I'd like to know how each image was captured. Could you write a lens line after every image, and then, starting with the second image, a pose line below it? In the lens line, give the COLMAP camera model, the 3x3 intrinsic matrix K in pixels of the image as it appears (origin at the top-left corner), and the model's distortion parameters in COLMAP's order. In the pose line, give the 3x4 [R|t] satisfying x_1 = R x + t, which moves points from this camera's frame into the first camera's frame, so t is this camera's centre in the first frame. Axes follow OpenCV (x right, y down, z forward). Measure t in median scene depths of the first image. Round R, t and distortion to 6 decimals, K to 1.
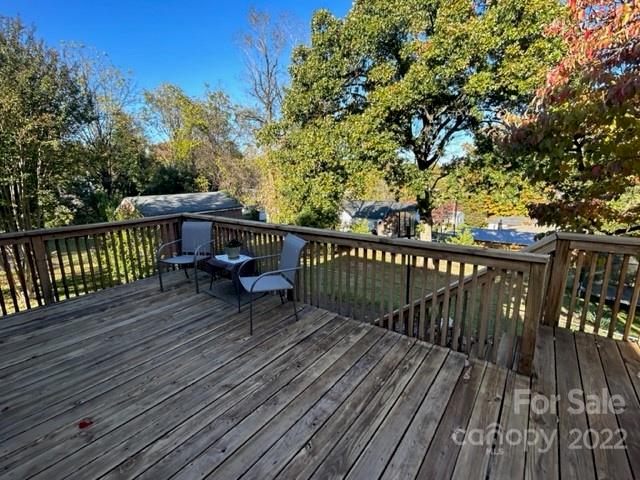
lens RADIAL K [[288.5, 0, 318.6], [0, 288.5, 239.1], [0, 0, 1]] dist [-0.001286, 0.000236]
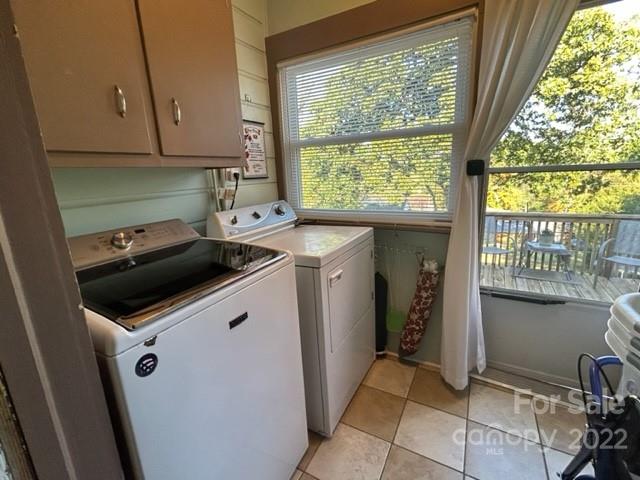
lens RADIAL K [[288.5, 0, 318.6], [0, 288.5, 239.1], [0, 0, 1]] dist [-0.001286, 0.000236]
pose [[0.991081, -0.054817, 0.121466, -0.293808], [0.054715, 0.998493, 0.004175, 0.000654], [-0.121512, 0.002509, 0.992587, -0.010211]]
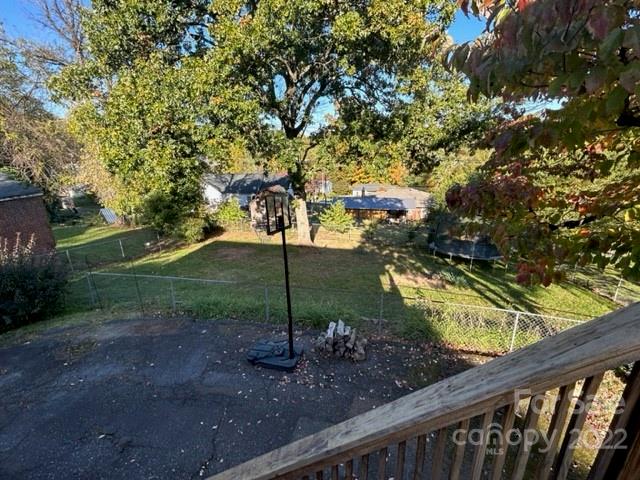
lens RADIAL K [[288.5, 0, 318.6], [0, 288.5, 239.1], [0, 0, 1]] dist [-0.001286, 0.000236]
pose [[0.909498, -0.127233, 0.395759, 0.047795], [0.089221, 0.989570, 0.113098, -0.027212], [-0.406021, -0.067553, 0.911364, 0.137323]]
